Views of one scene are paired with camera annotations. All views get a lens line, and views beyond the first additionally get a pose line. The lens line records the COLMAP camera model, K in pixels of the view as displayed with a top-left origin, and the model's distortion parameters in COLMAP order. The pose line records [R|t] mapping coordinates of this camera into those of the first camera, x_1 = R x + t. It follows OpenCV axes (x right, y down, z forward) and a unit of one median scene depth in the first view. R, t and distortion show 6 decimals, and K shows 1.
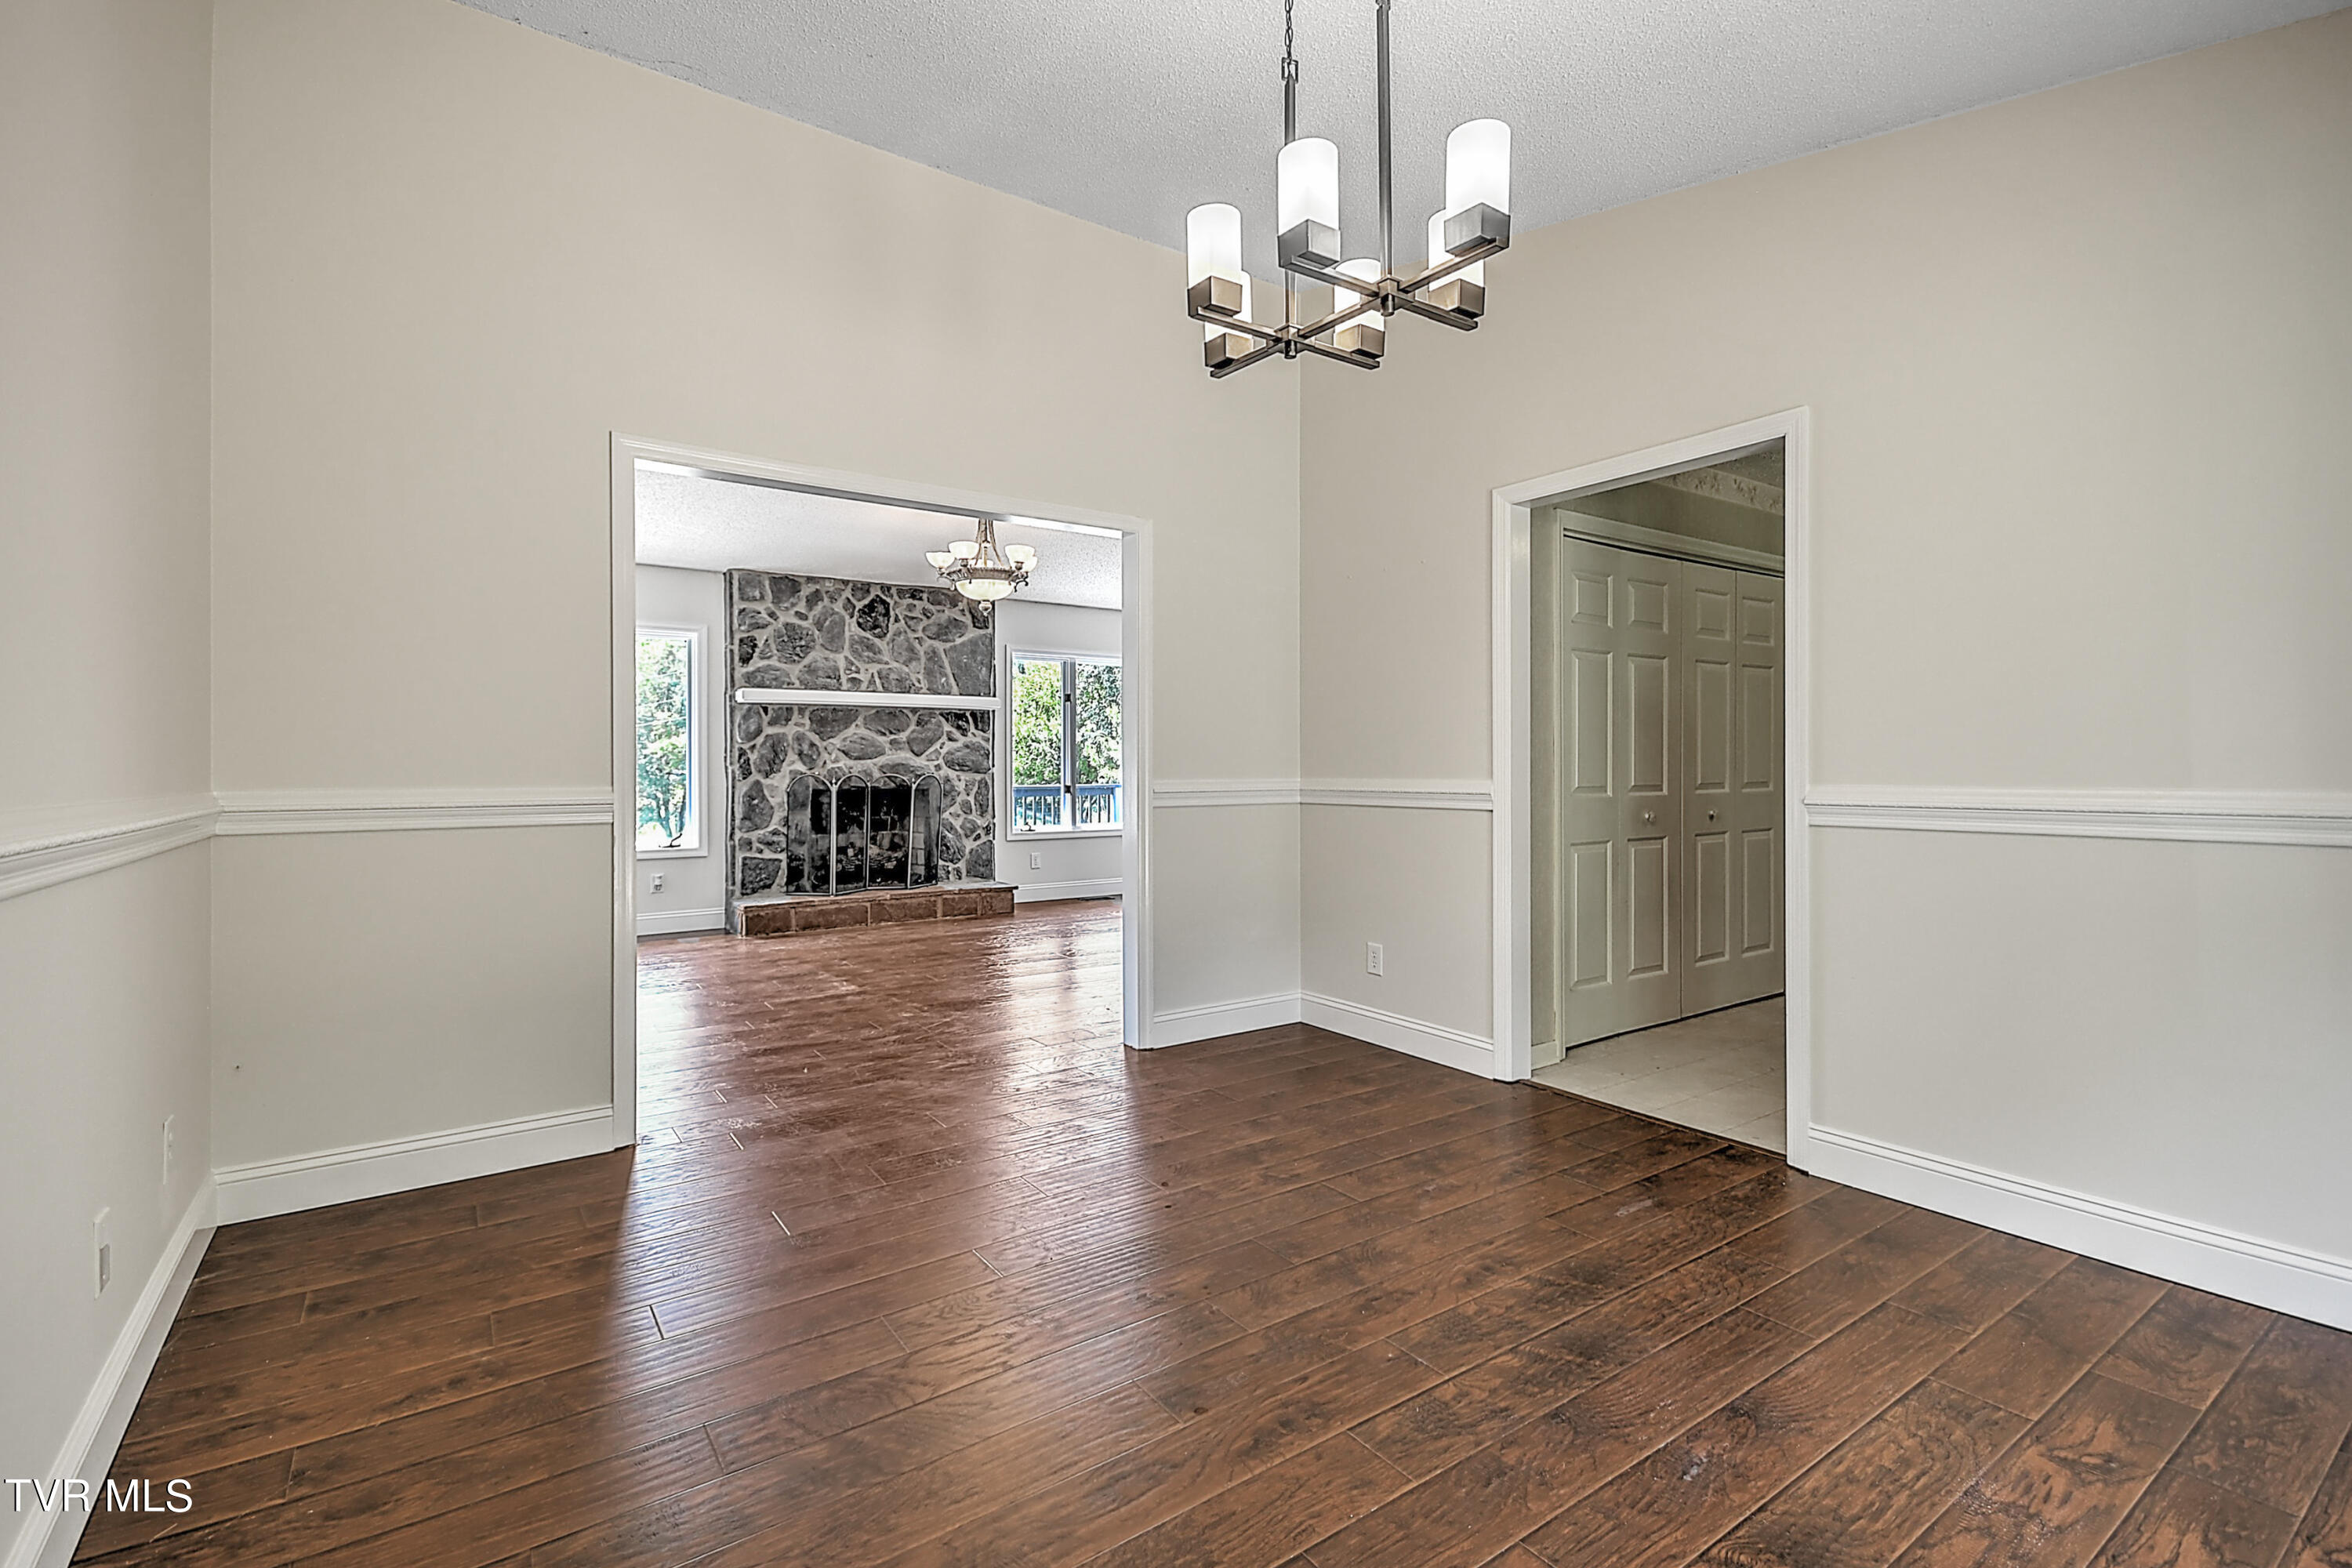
lens RADIAL K [[1051.7, 0, 1155.5], [0, 1051.7, 767.8], [0, 0, 1]] dist [0.014404, -0.007287]
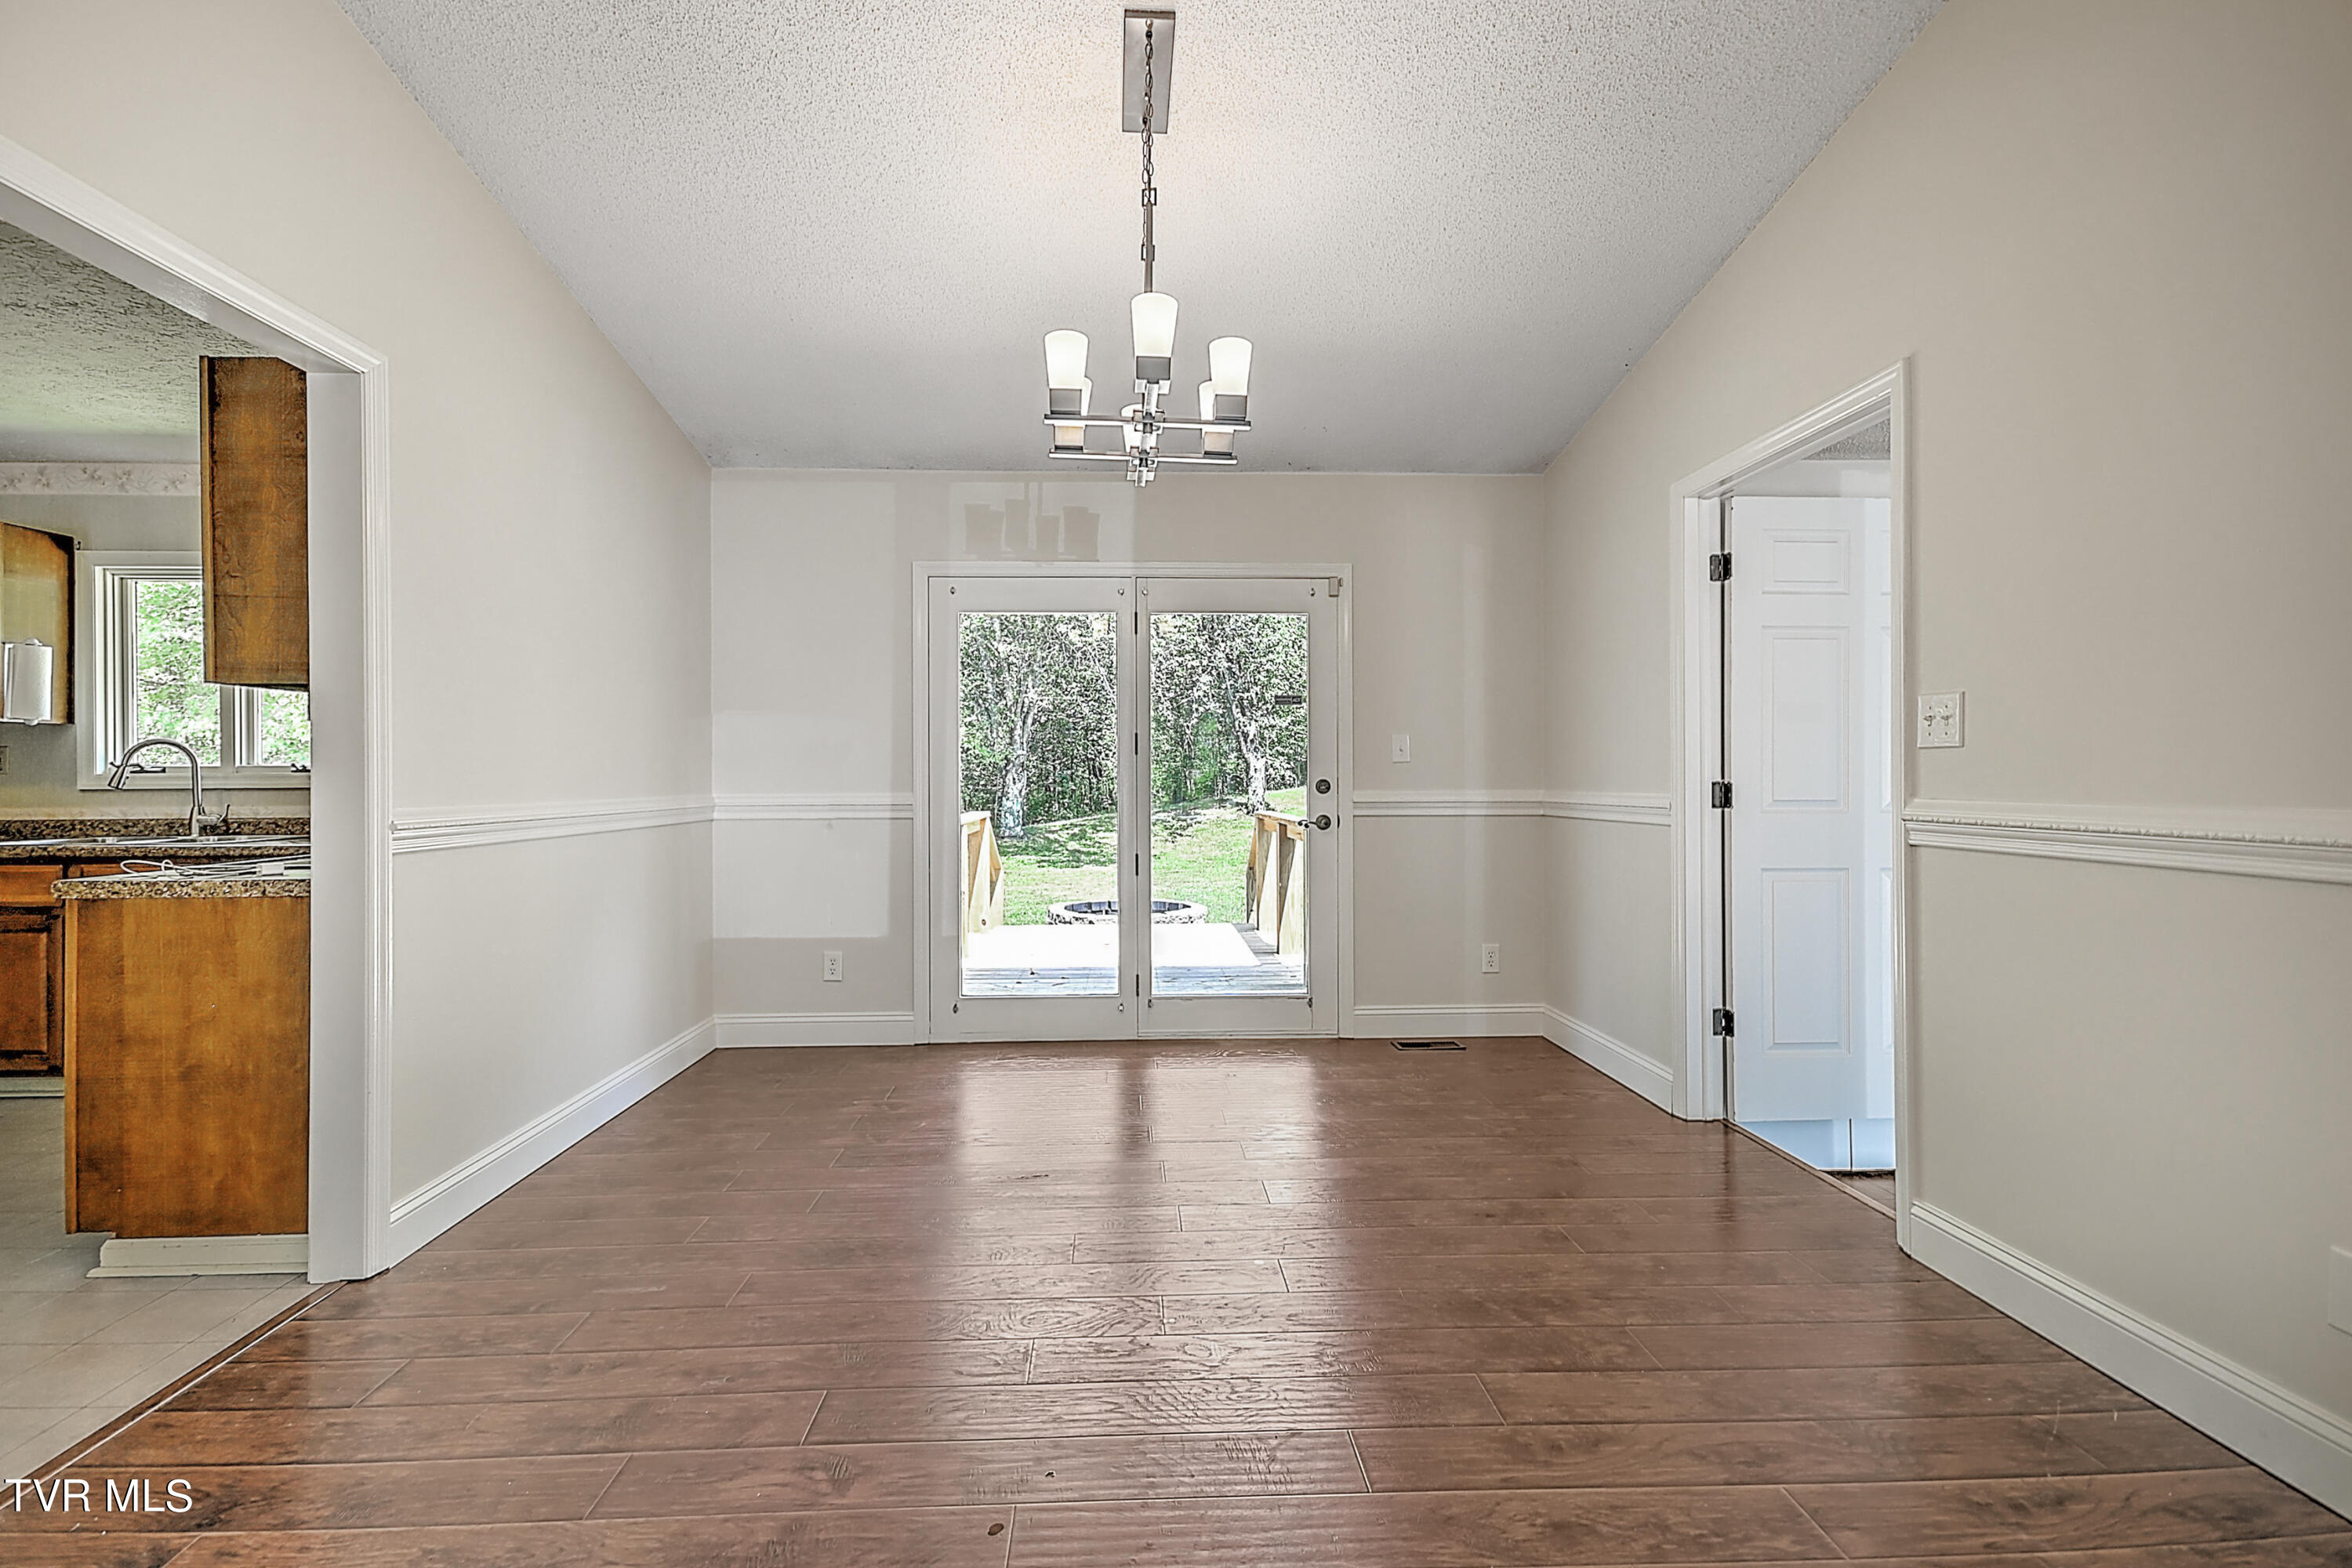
lens RADIAL K [[1098.2, 0, 1154.1], [0, 1098.2, 773.5], [0, 0, 1]] dist [0.012677, -0.000651]
pose [[-0.840500, 0.007889, 0.541754, -0.562065], [0.004731, 0.999963, -0.007221, -0.006327], [-0.541791, -0.003506, -0.840506, 2.108820]]
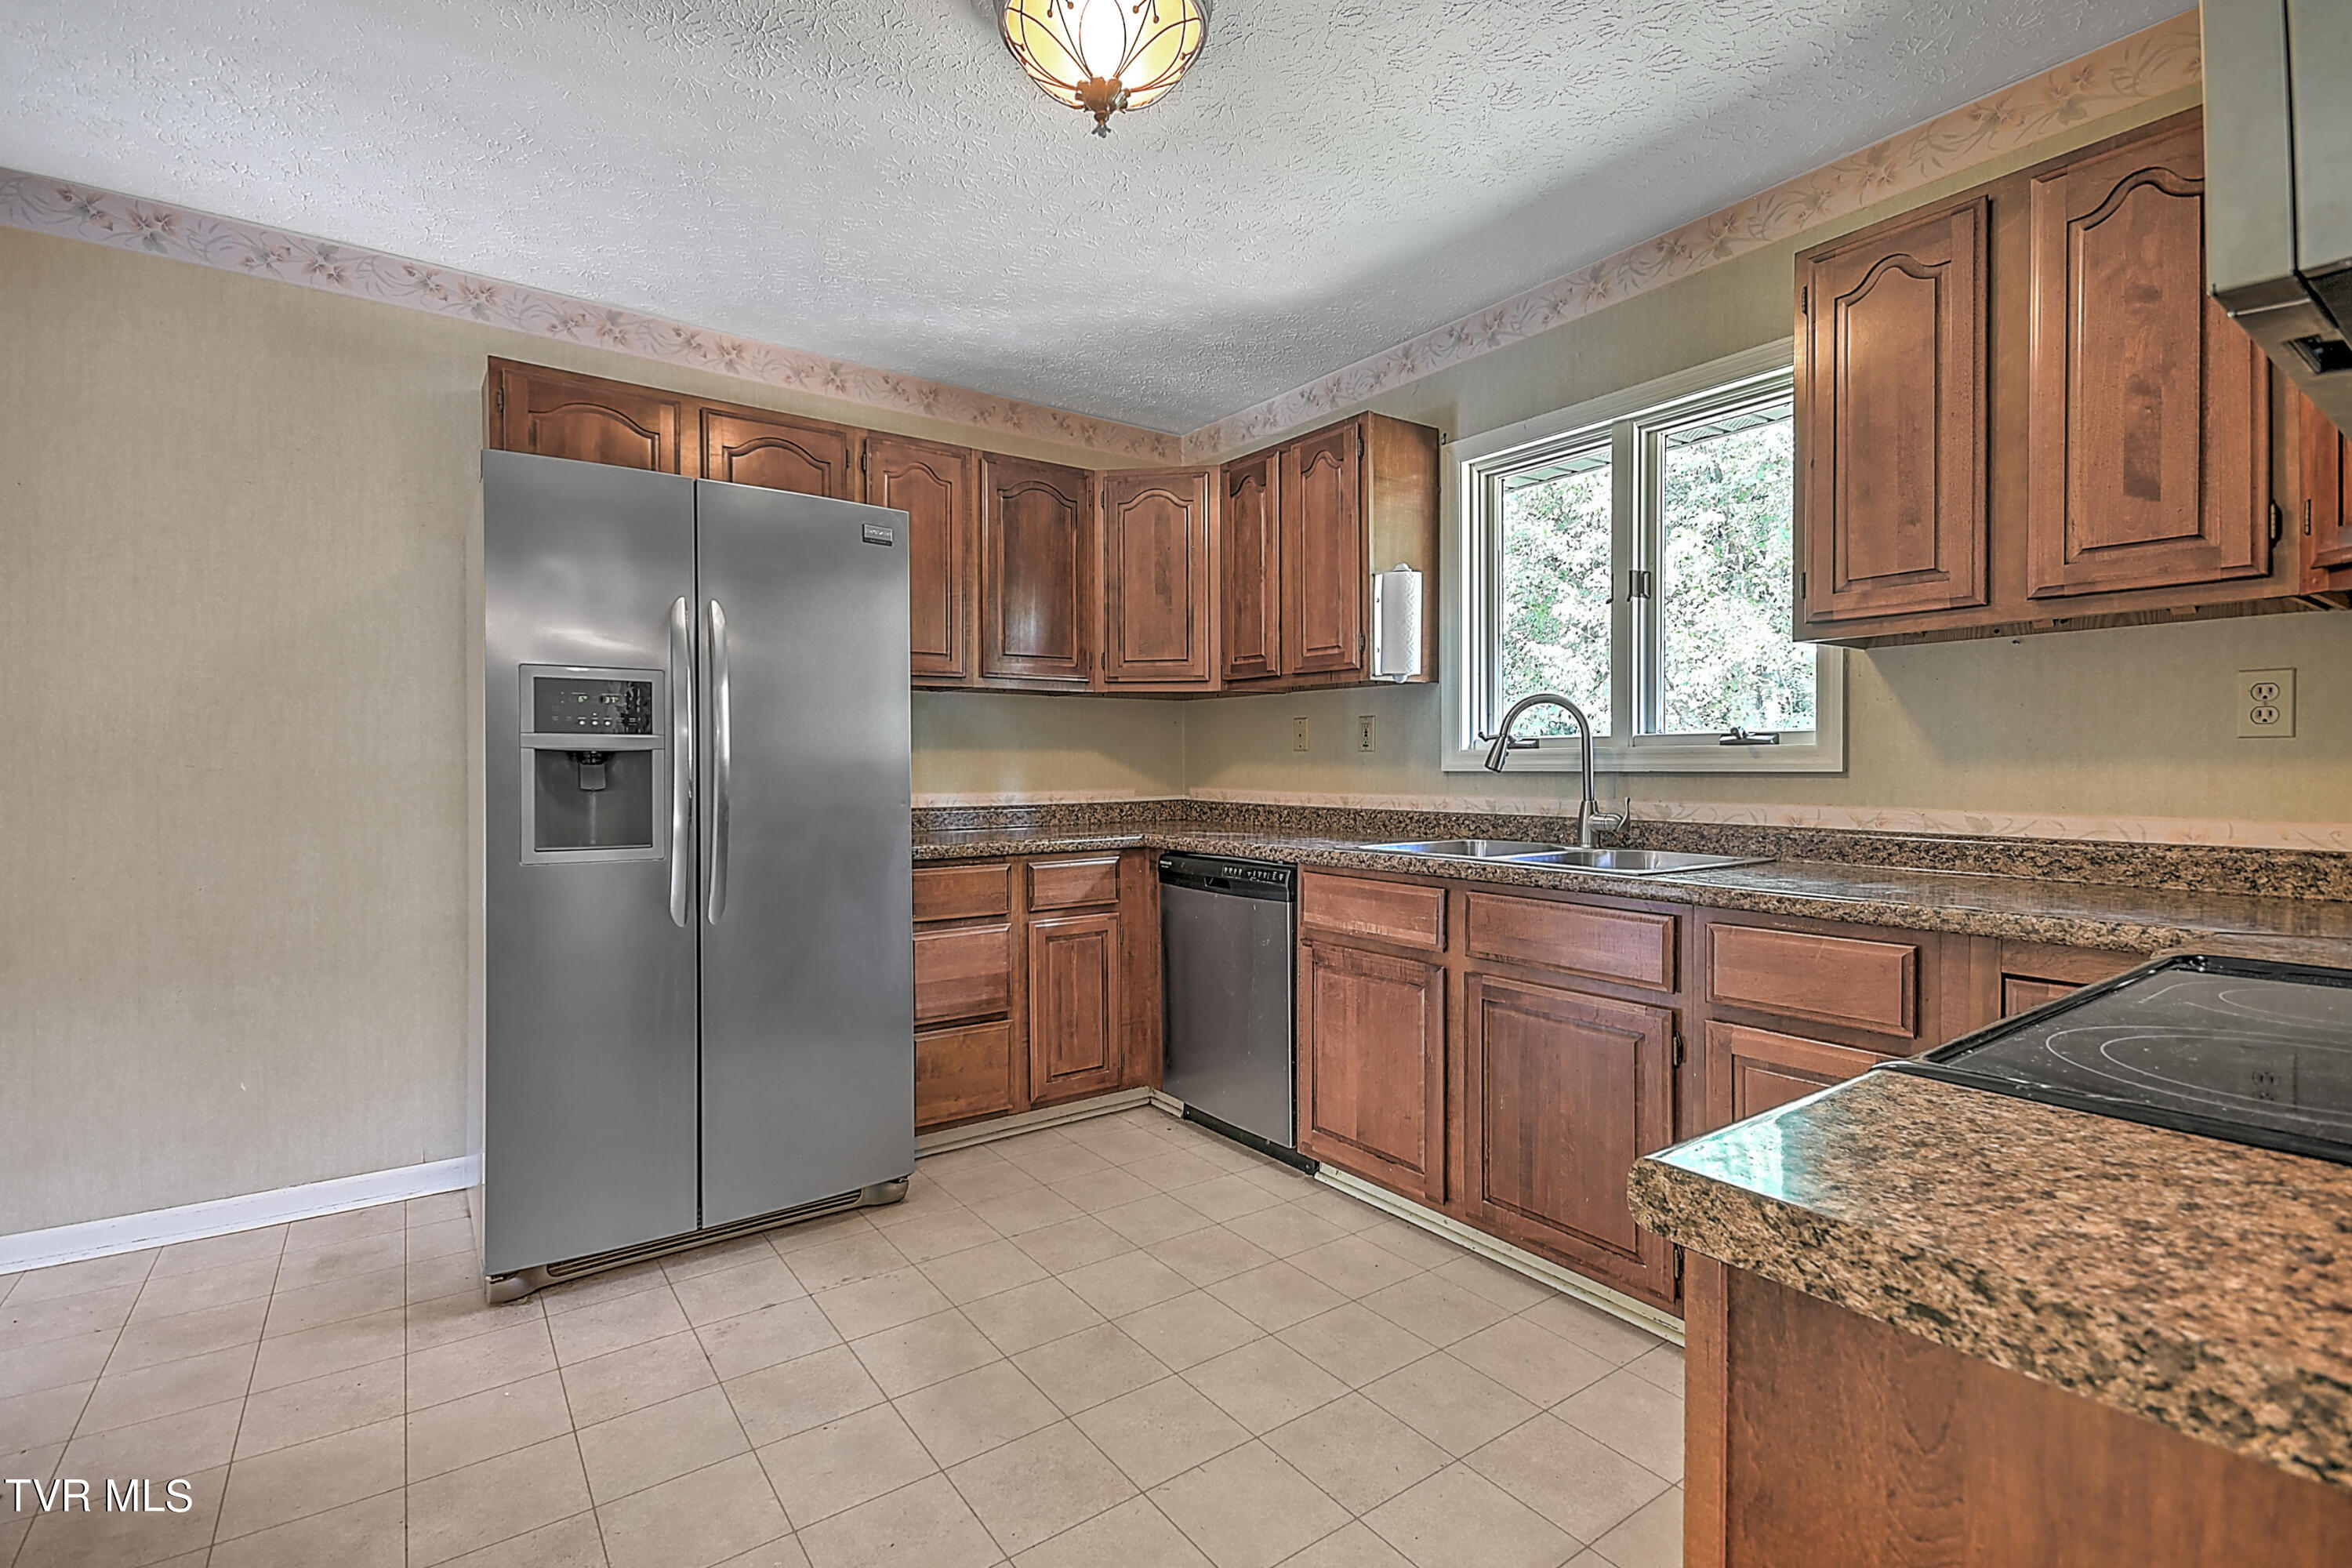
lens RADIAL K [[1051.7, 0, 1153.2], [0, 1051.7, 777.0], [0, 0, 1]] dist [0.014404, -0.007287]
pose [[-0.019252, -0.010620, 0.999758, 0.970968], [-0.000905, 0.999943, 0.010605, -0.008675], [-0.999814, -0.000701, -0.019261, 1.851674]]
